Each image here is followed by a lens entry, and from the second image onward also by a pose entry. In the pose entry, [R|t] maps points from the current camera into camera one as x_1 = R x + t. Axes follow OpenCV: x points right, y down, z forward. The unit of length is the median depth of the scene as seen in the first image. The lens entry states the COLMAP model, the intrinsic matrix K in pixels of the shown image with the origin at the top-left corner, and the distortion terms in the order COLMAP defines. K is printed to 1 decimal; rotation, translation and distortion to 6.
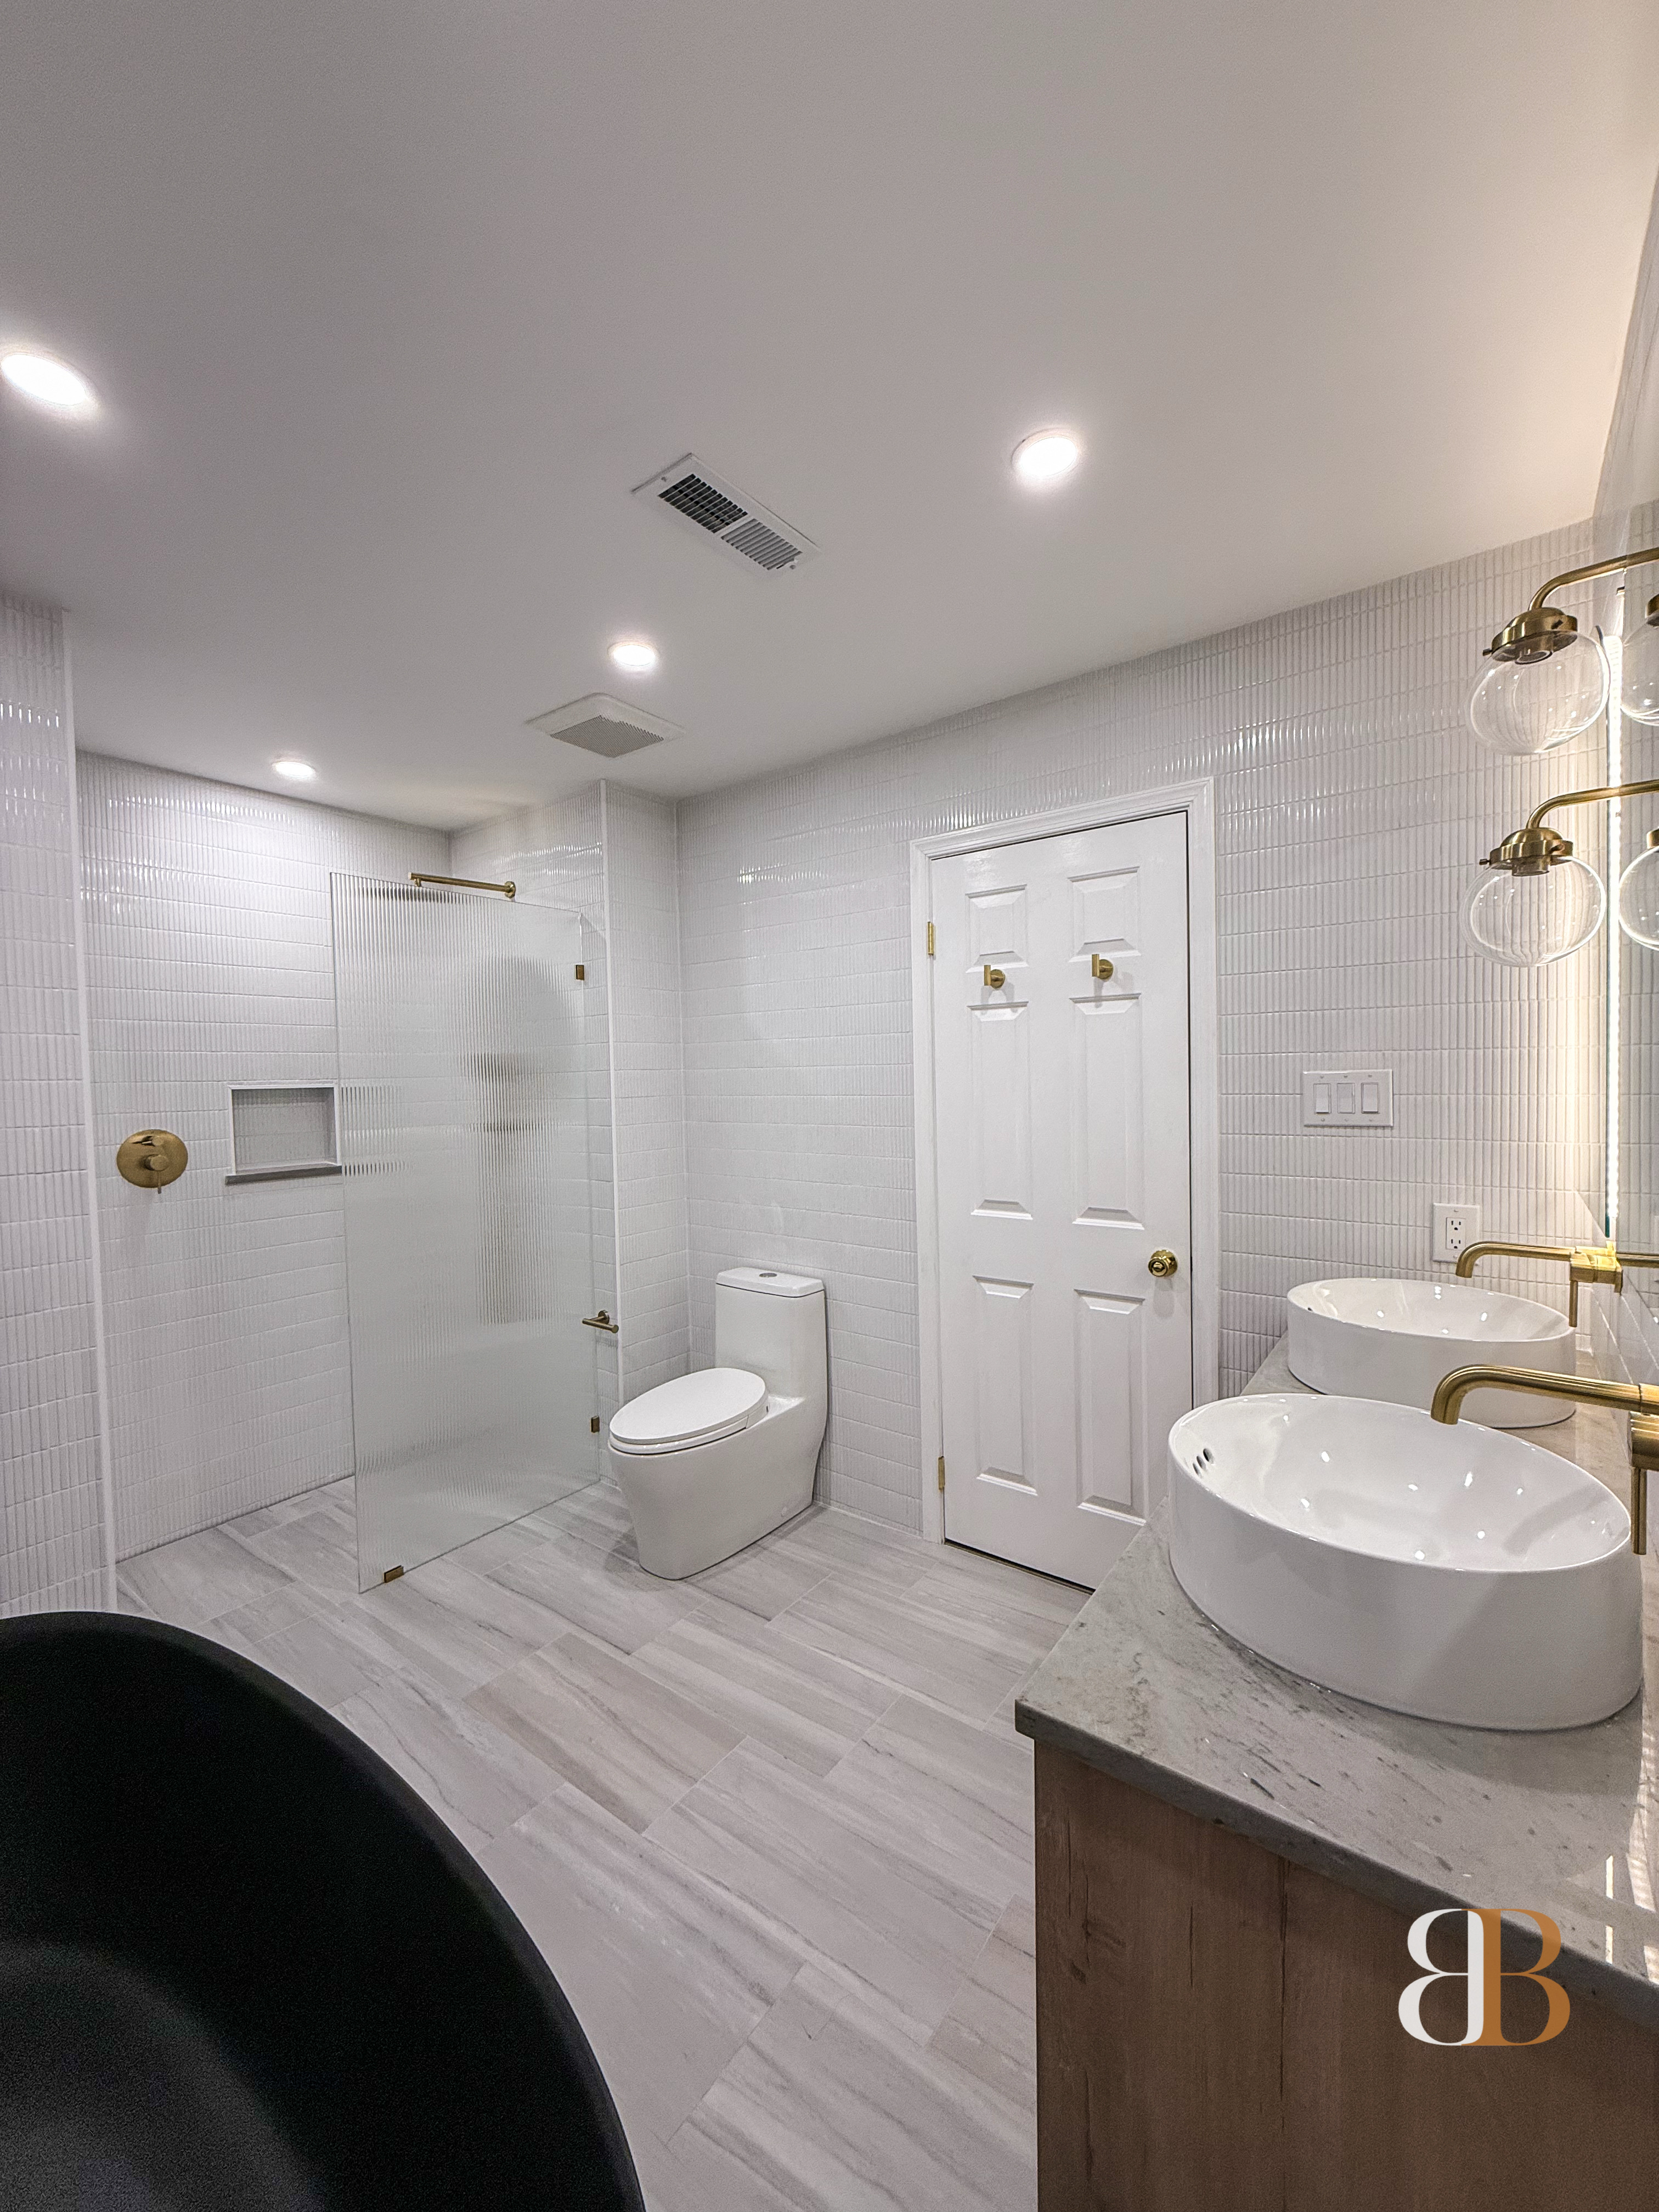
lens RADIAL K [[873.2, 0, 826.9], [0, 873.2, 1099.4], [0, 0, 1]] dist [-0.003173, -0.000087]
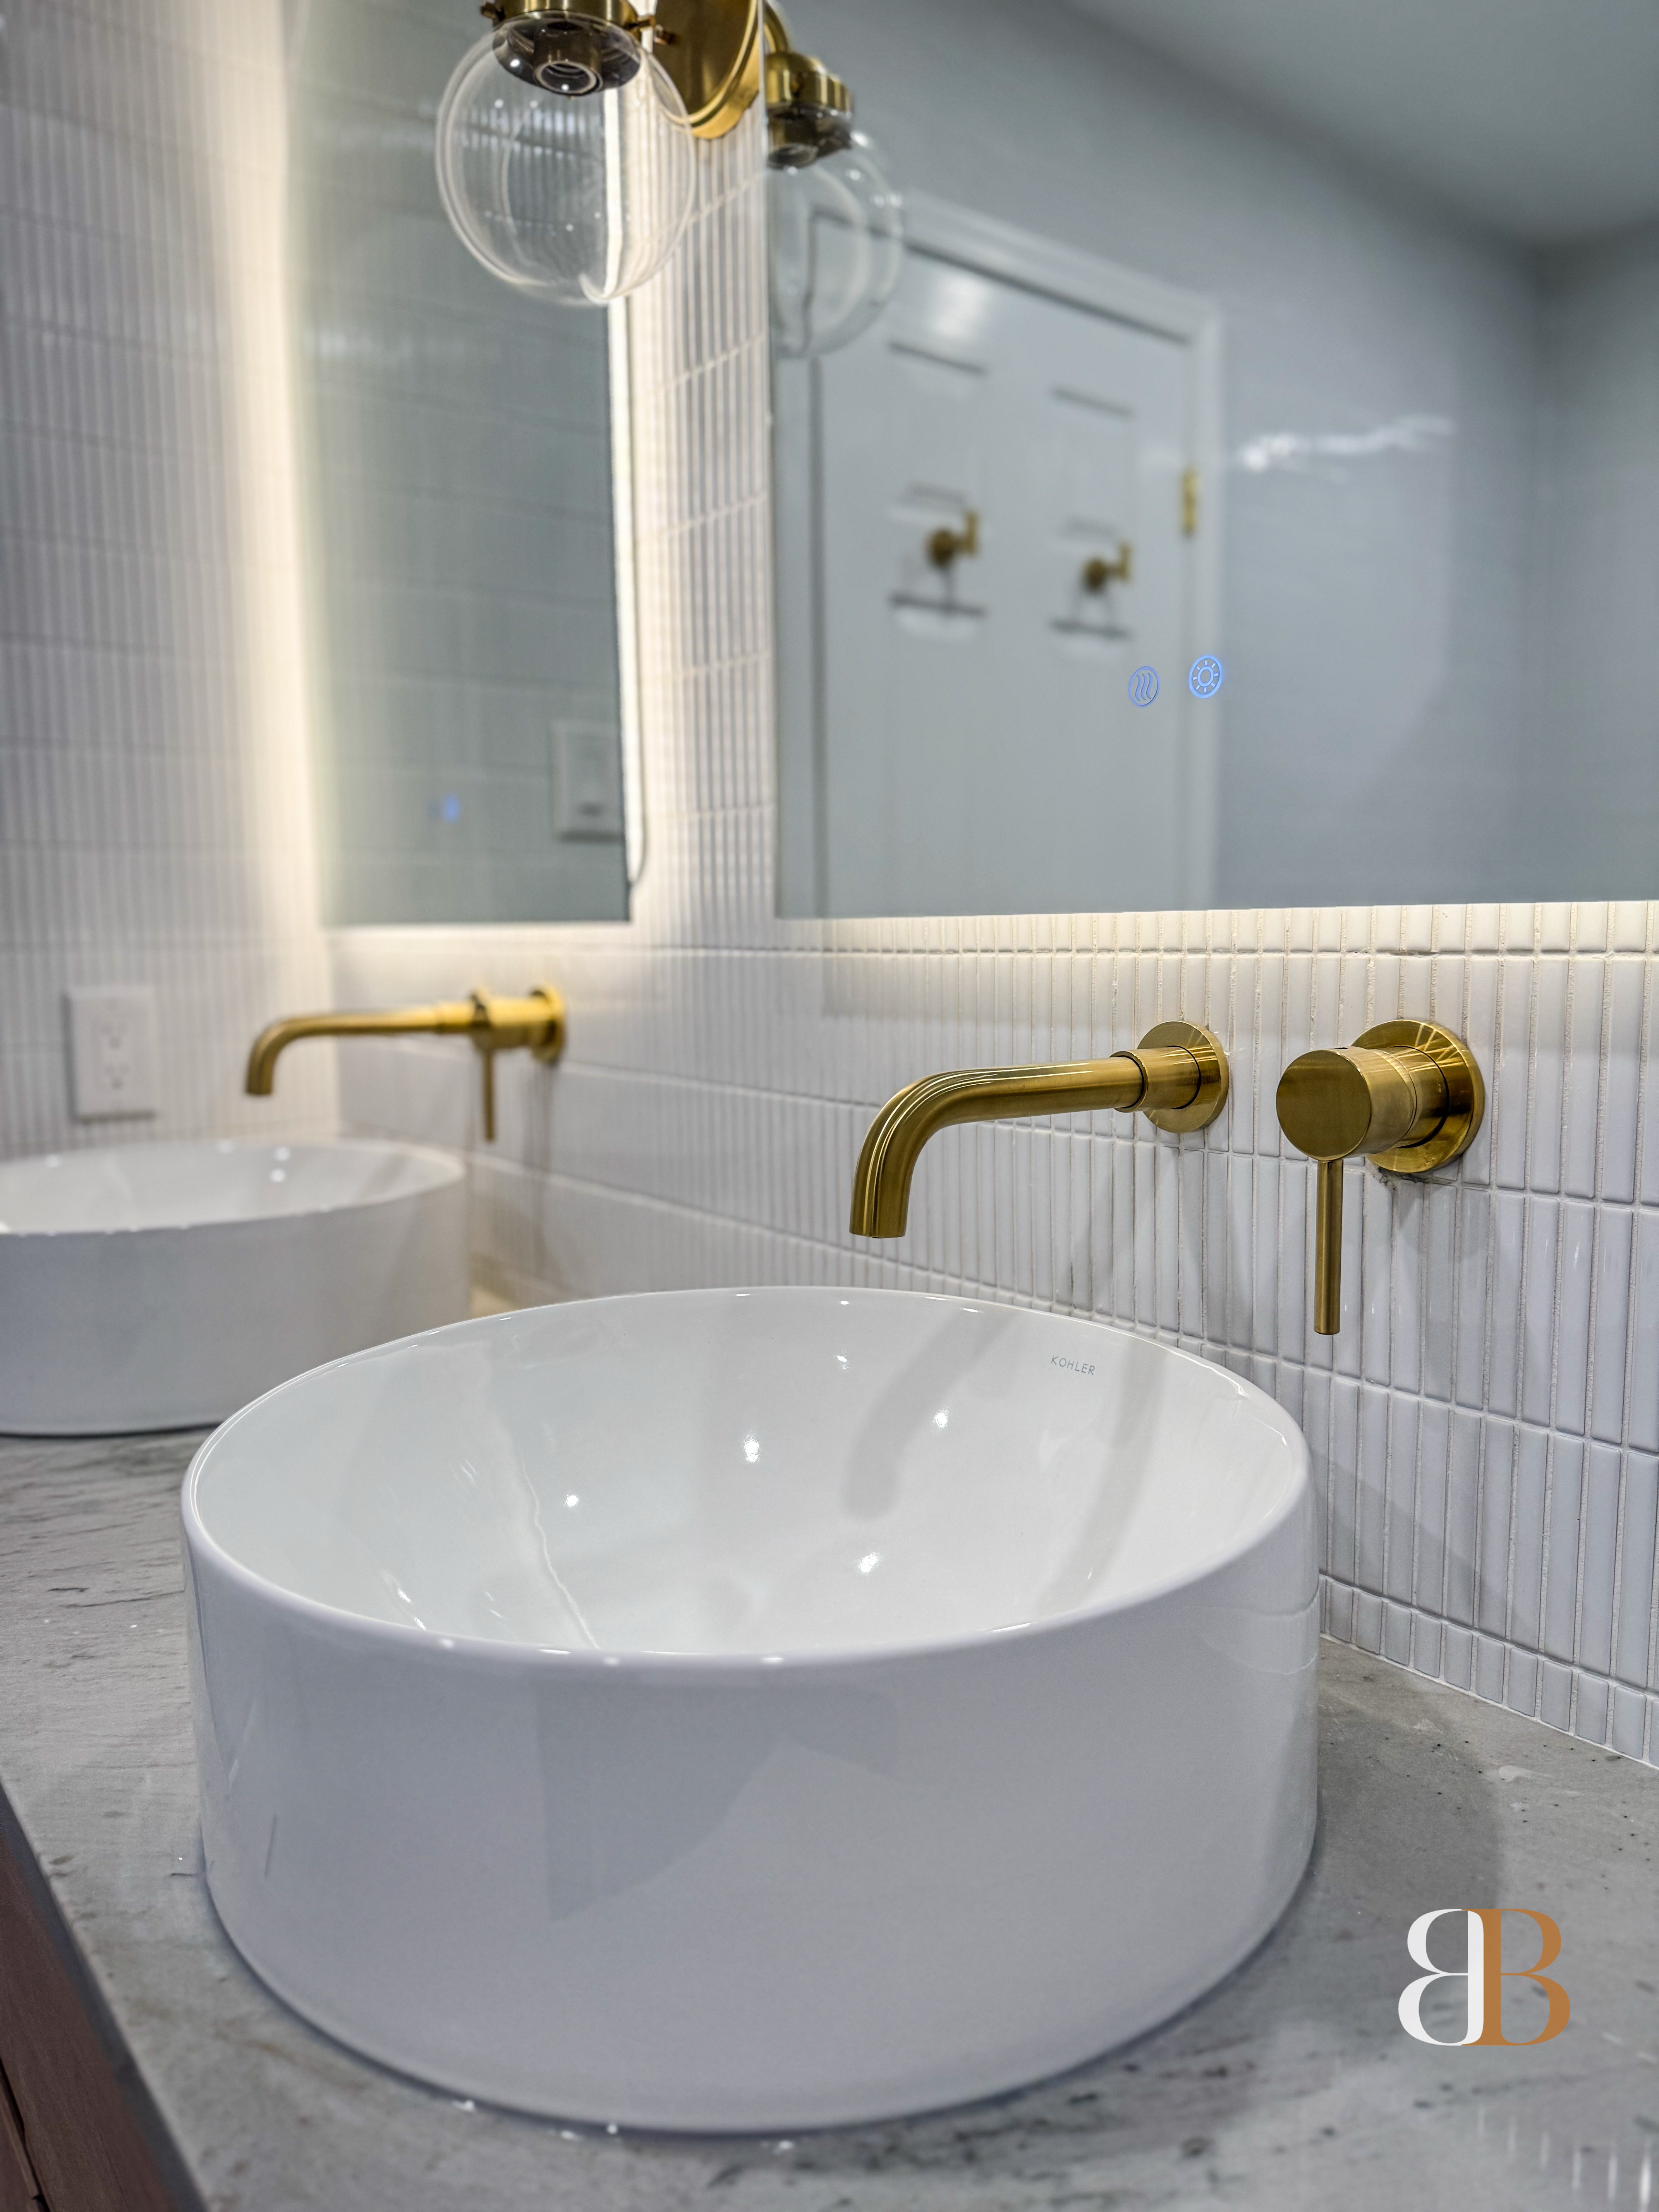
lens RADIAL K [[1577.9, 0, 839.7], [0, 1577.9, 1102.3], [0, 0, 1]] dist [0.050390, -0.051380]
pose [[0.250553, -0.085267, 0.964341, 0.004692], [0.028863, 0.996329, 0.080596, 0.121752], [-0.967673, 0.007641, 0.252094, 0.414189]]
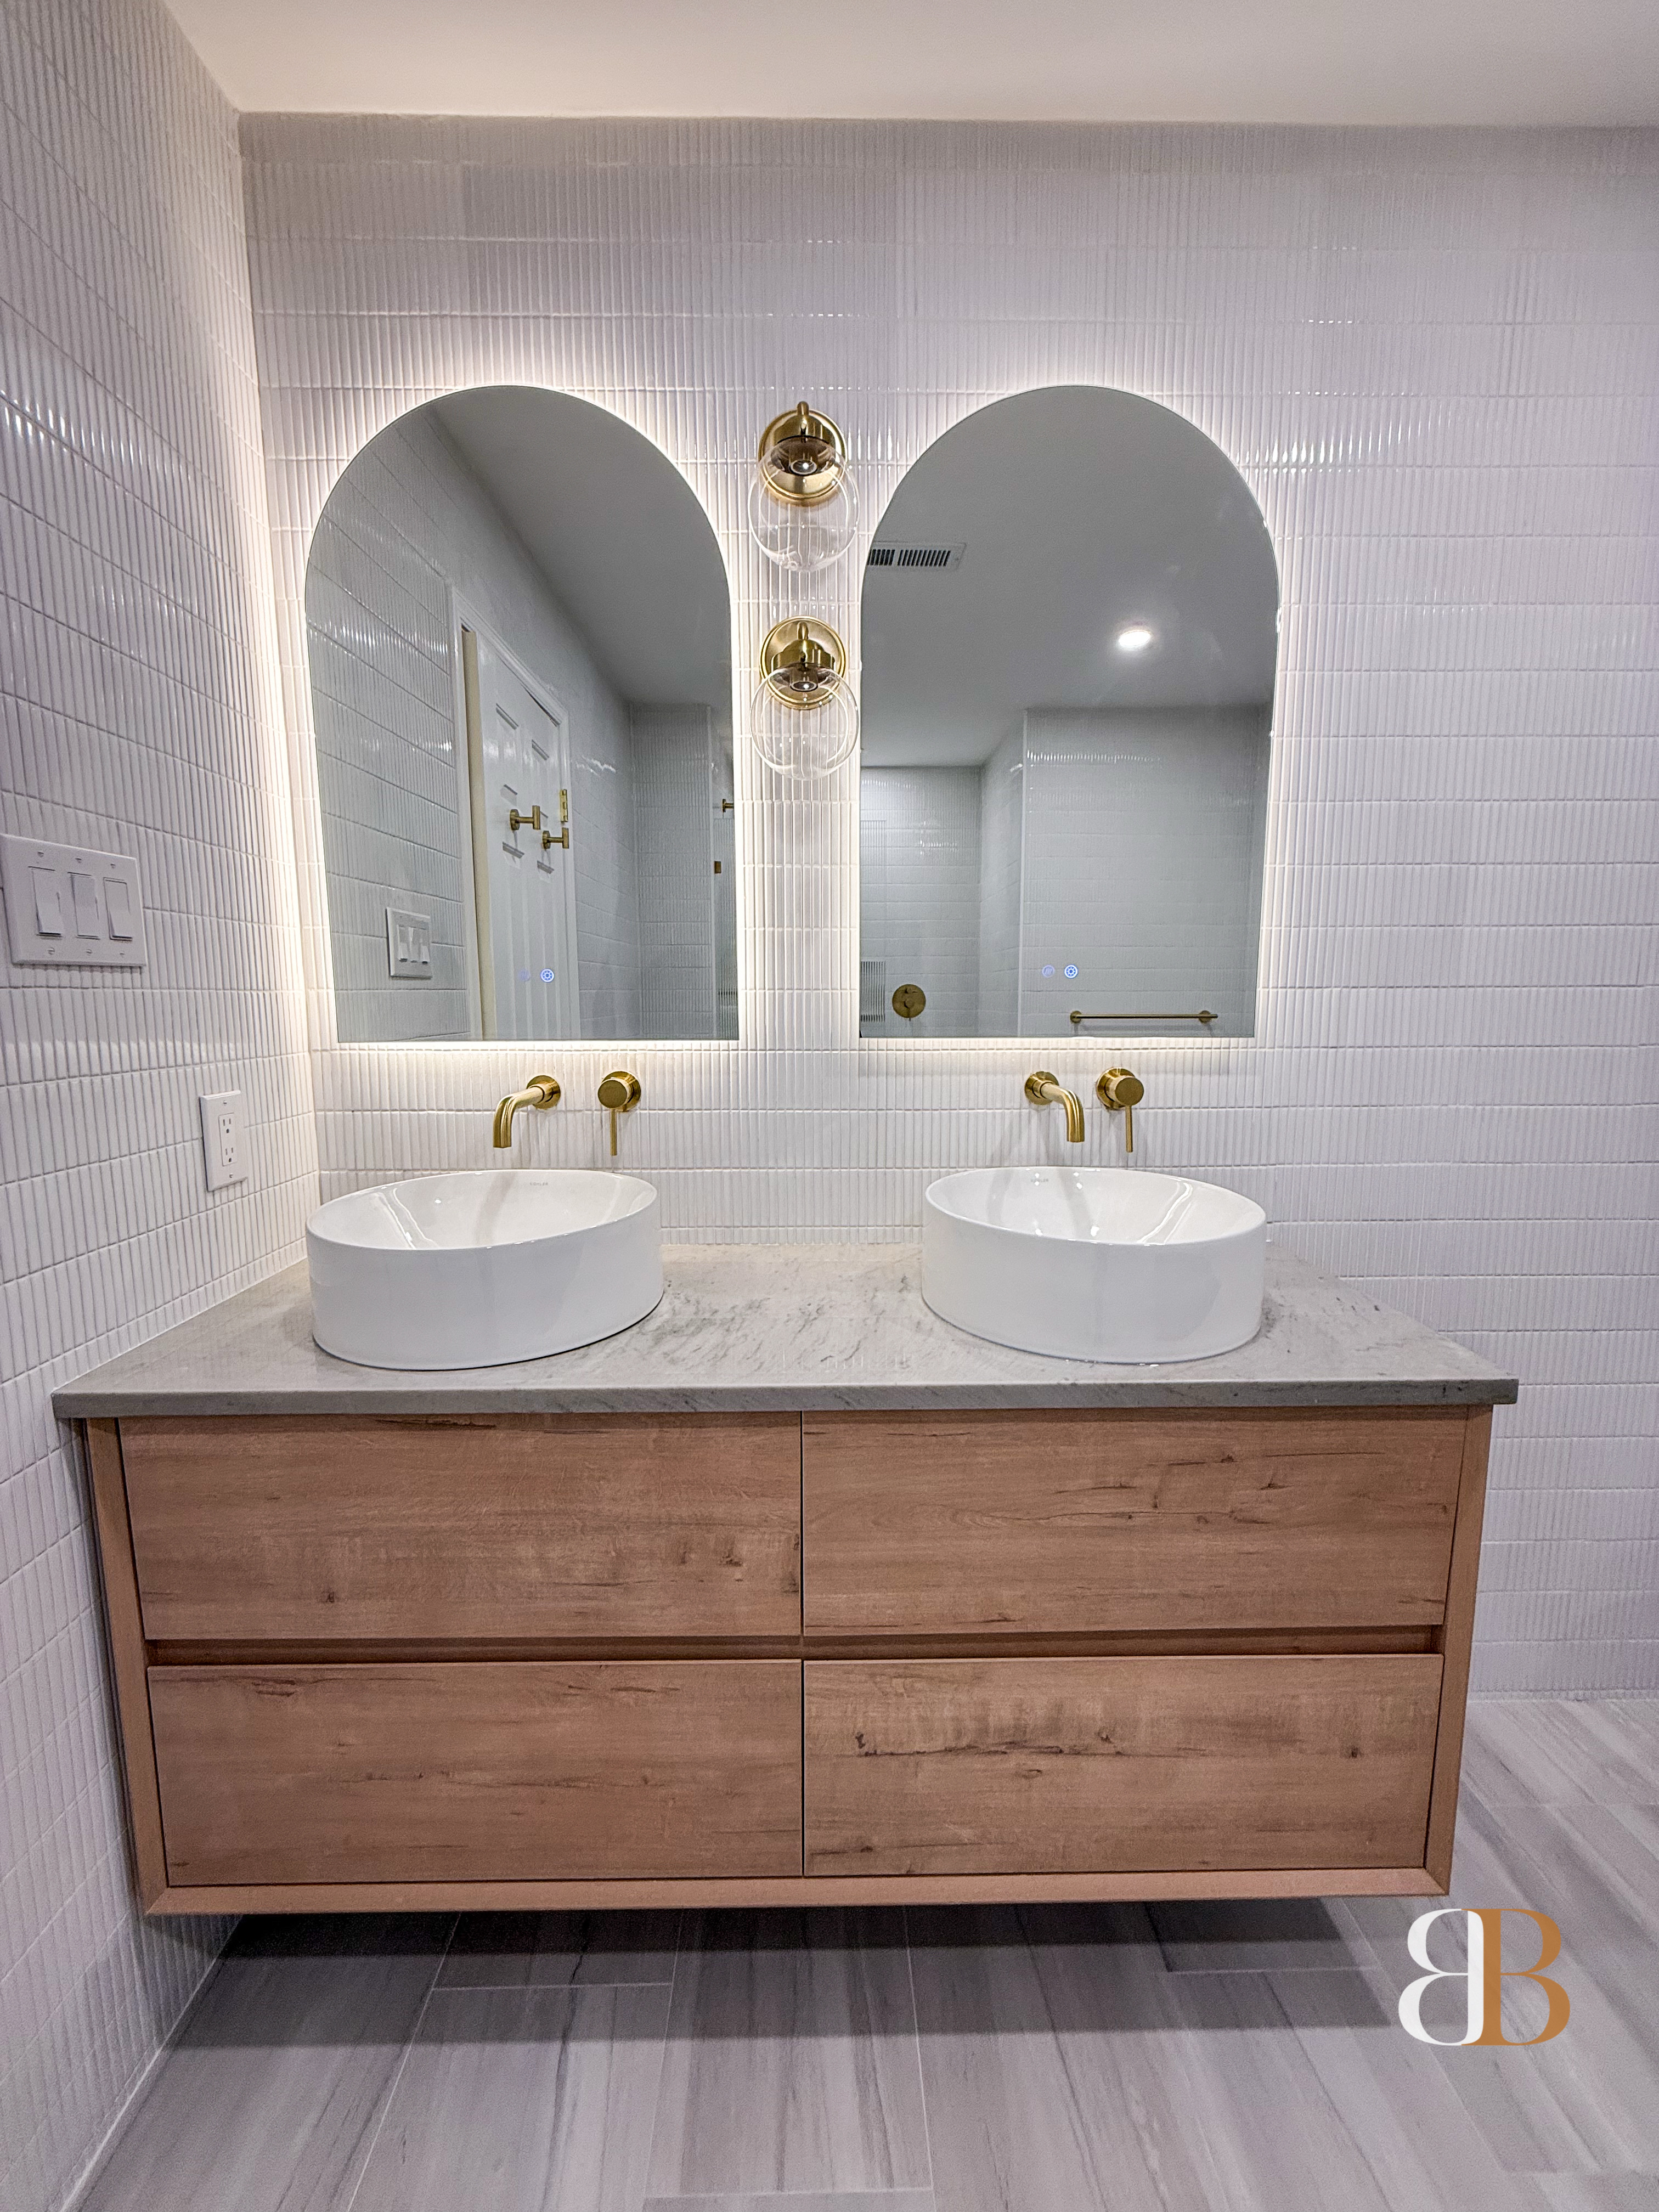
lens RADIAL K [[873.2, 0, 834.7], [0, 873.2, 1100.6], [0, 0, 1]] dist [-0.003173, -0.000087]
pose [[-0.622873, -0.072675, 0.778940, -0.043086], [0.037005, 0.991824, 0.122128, 0.064261], [-0.781447, 0.104895, -0.615091, 1.029277]]
